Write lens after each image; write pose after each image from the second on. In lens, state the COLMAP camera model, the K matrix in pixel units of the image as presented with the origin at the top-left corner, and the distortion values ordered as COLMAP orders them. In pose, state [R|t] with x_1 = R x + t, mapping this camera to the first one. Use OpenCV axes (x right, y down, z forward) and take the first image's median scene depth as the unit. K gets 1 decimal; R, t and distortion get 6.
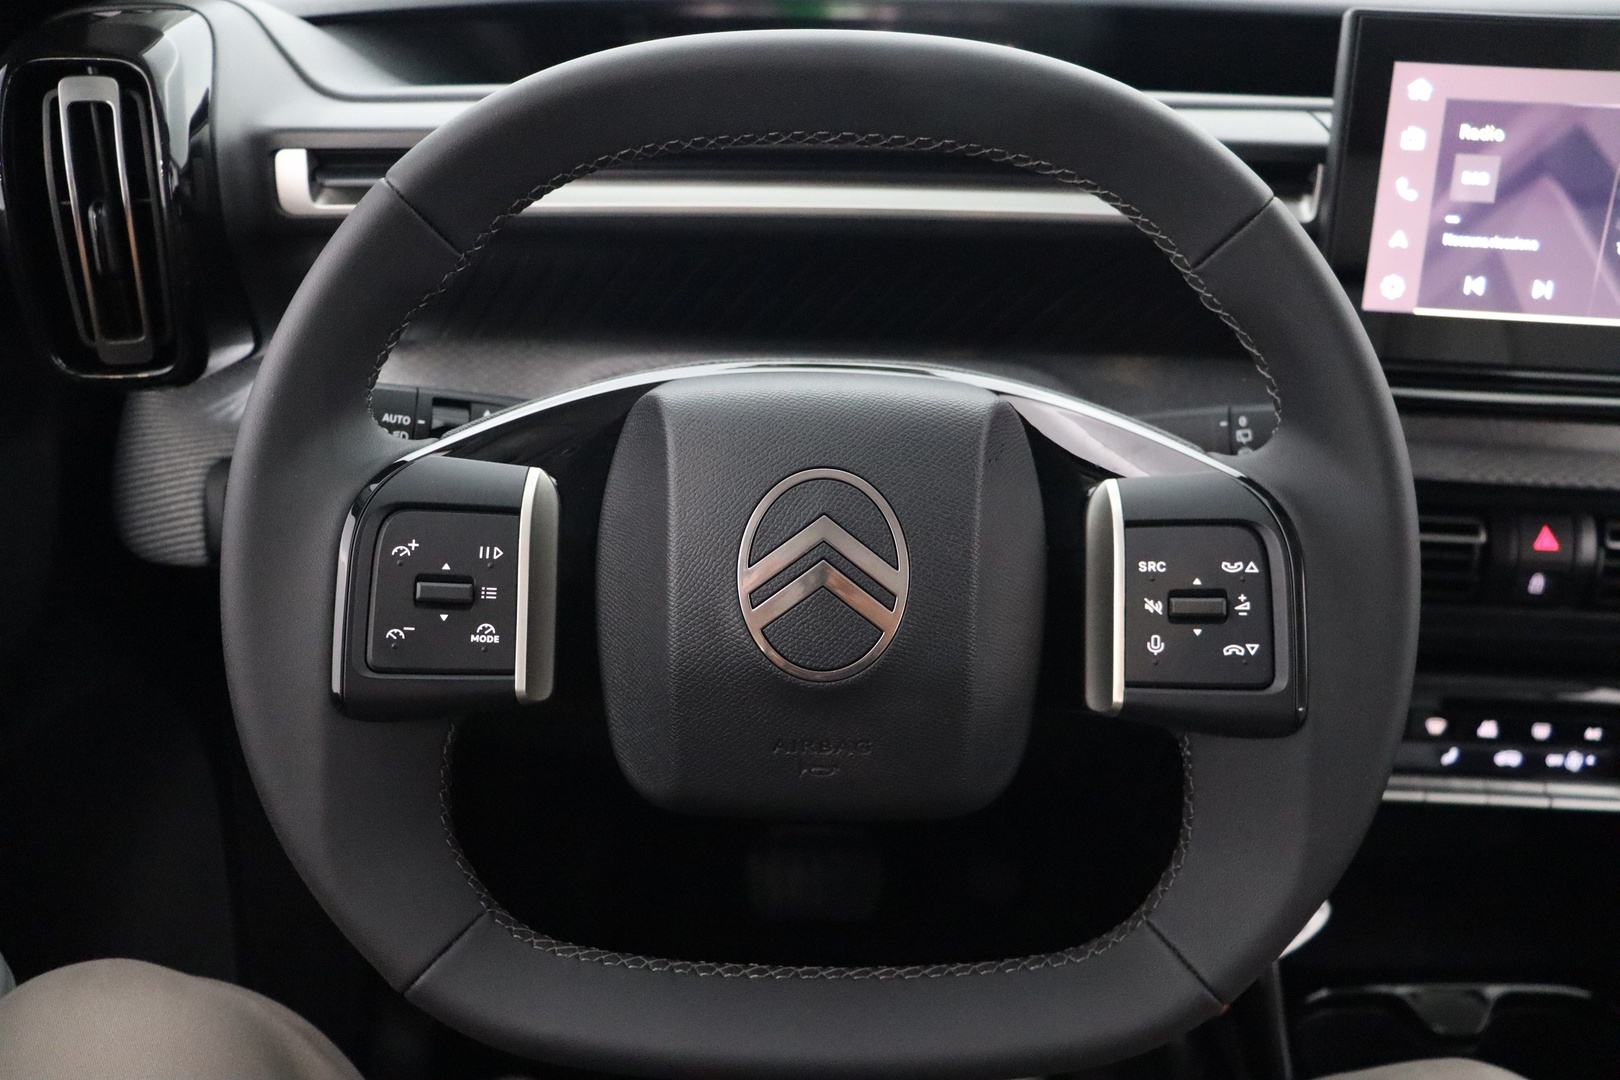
lens RADIAL K [[1230.2, 0, 814.0], [0, 1230.2, 528.2], [0, 0, 1]] dist [-0.187159, 0.118438]
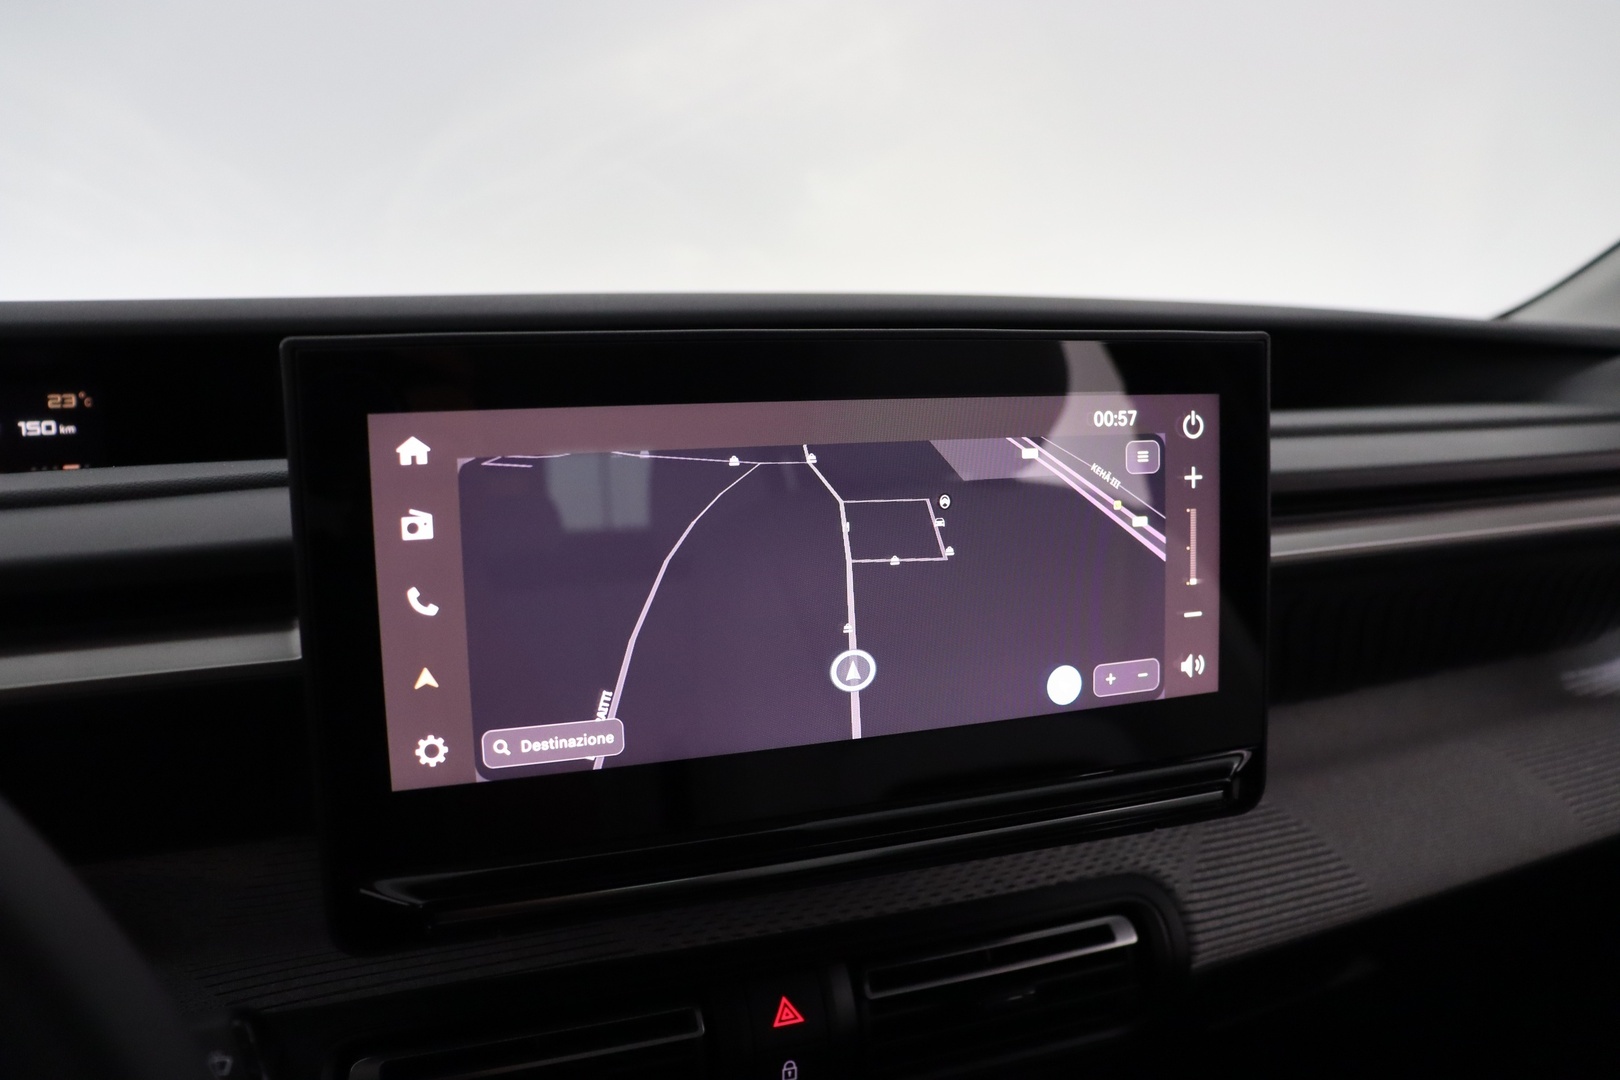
lens RADIAL K [[1228.2, 0, 810.0], [0, 1228.2, 540.0], [0, 0, 1]] dist [-0.185169, 0.118193]
pose [[0.884632, -0.084653, 0.458542, 0.394122], [0.191826, 0.962383, -0.192408, -0.154715], [-0.425005, 0.258171, 0.867594, 0.326850]]
